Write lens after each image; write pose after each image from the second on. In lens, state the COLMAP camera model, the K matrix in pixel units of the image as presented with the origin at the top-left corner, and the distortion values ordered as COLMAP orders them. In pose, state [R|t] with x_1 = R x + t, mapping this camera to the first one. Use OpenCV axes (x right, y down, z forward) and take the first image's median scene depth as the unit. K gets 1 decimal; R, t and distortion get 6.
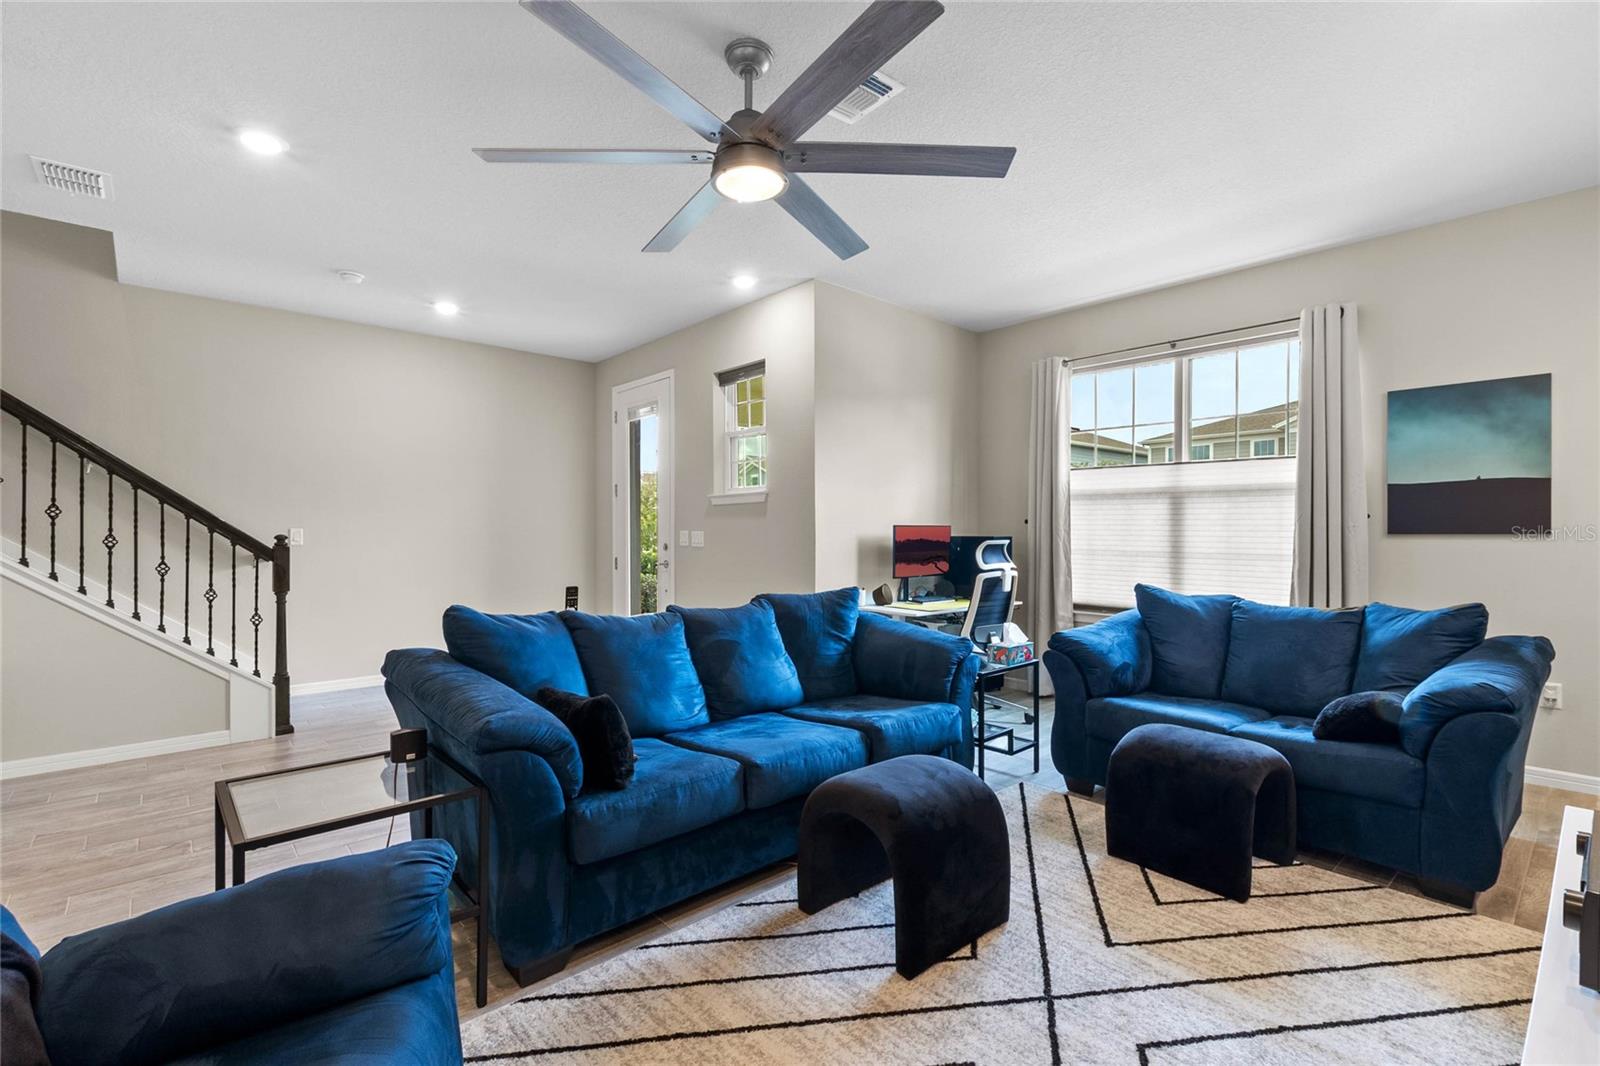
lens RADIAL K [[731.0, 0, 800.0], [0, 731.0, 533.0], [0, 0, 1]] dist [-0.001427, -0.000276]
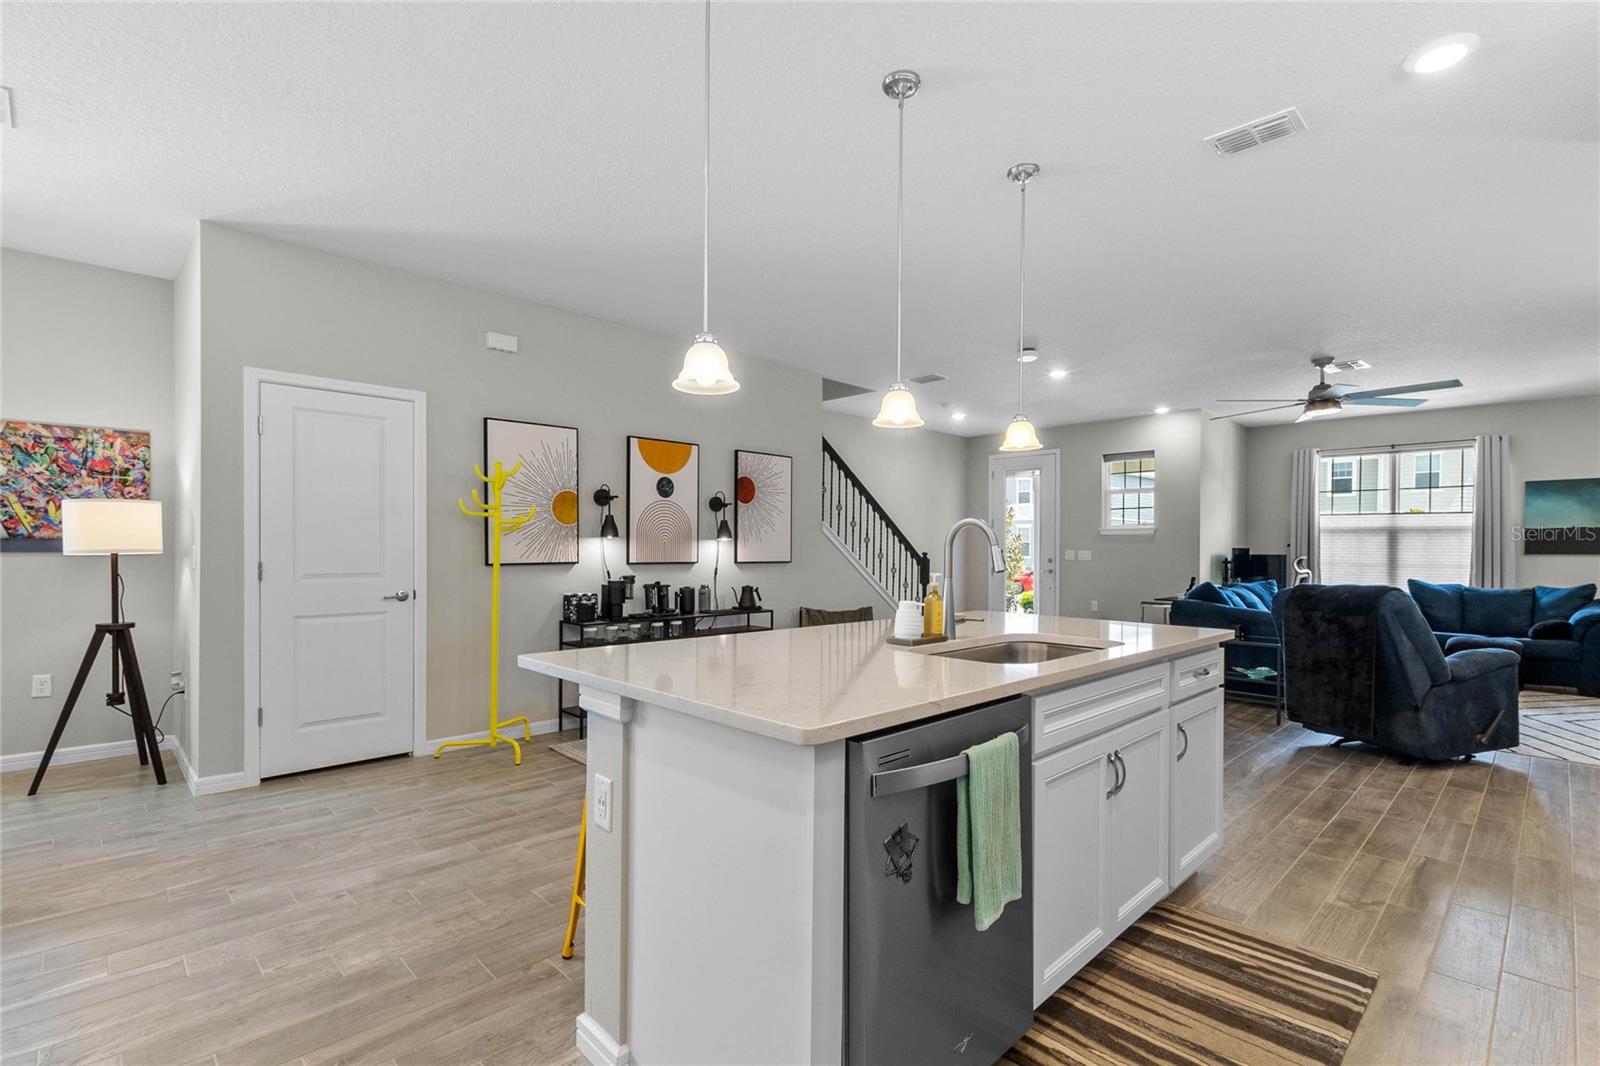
lens RADIAL K [[742.8, 0, 825.5], [0, 742.8, 555.9], [0, 0, 1]] dist [-0.001964, -0.000412]
pose [[0.997764, 0.004311, 0.066697, -1.186764], [-0.004730, 0.999970, 0.006125, 0.002859], [-0.066668, -0.006427, 0.997755, -0.850768]]
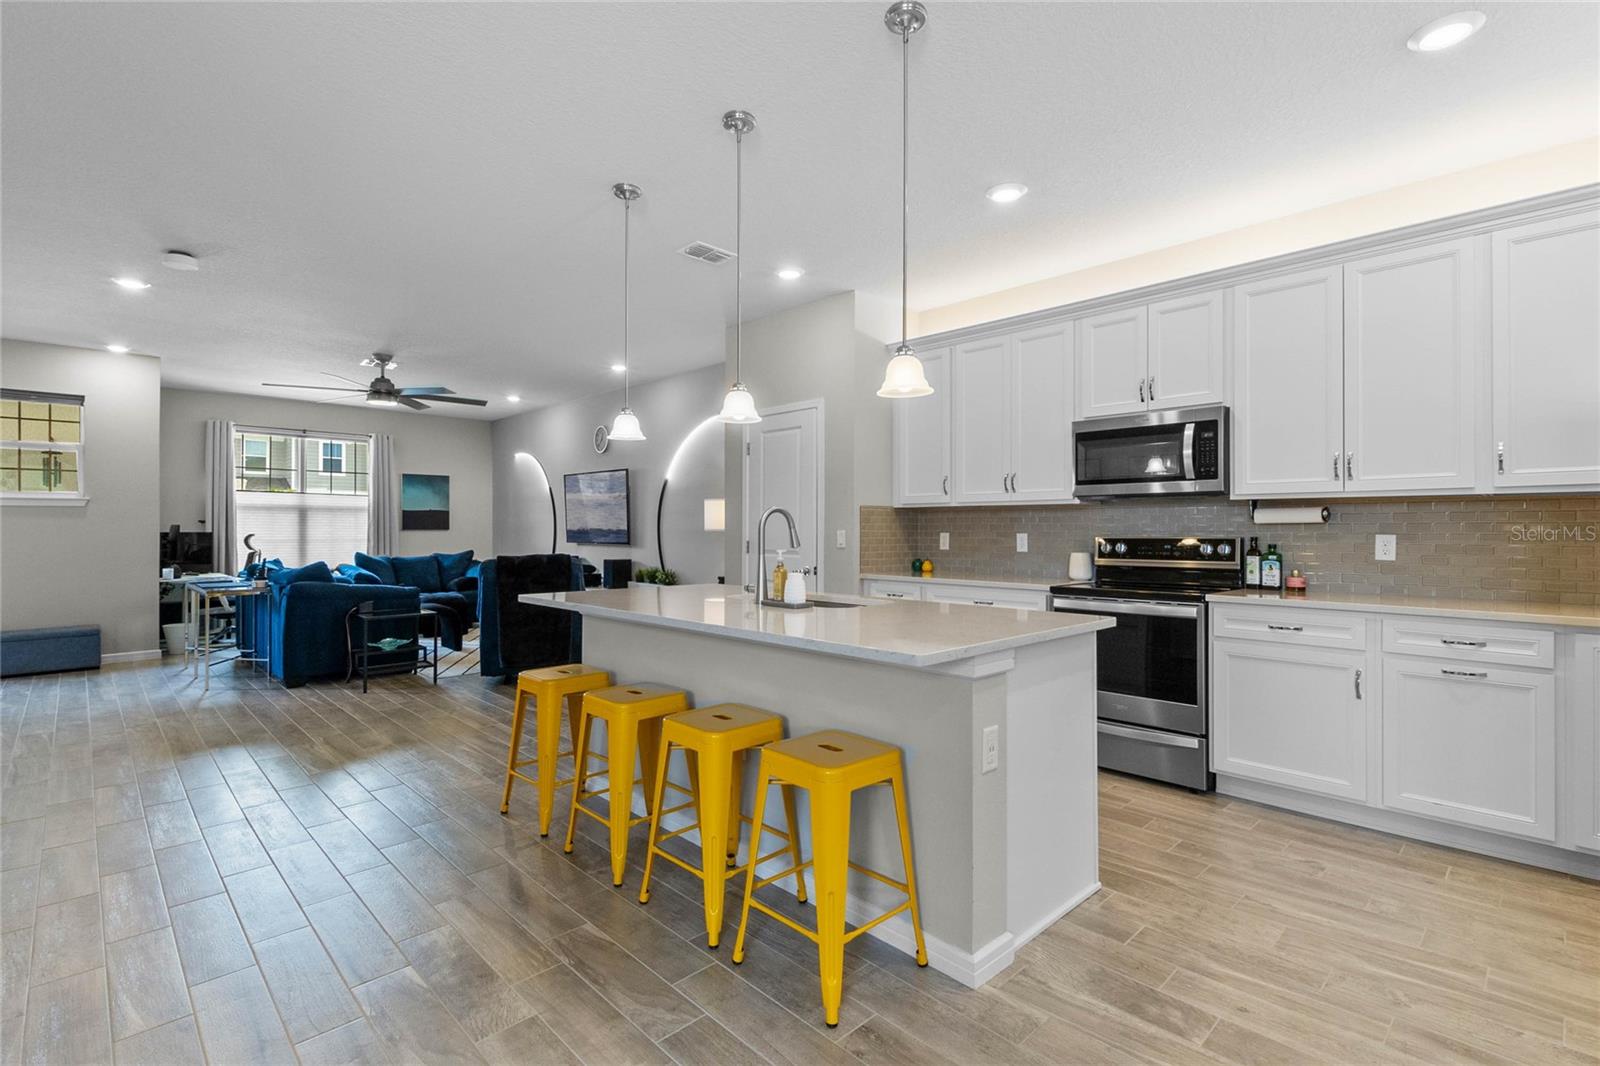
lens RADIAL K [[731.0, 0, 800.0], [0, 731.0, 533.0], [0, 0, 1]] dist [-0.001427, -0.000276]
pose [[-0.057395, -0.005674, 0.998335, -1.799104], [0.002098, 0.999981, 0.005804, 0.000495], [-0.998349, 0.002428, -0.057382, -0.234492]]
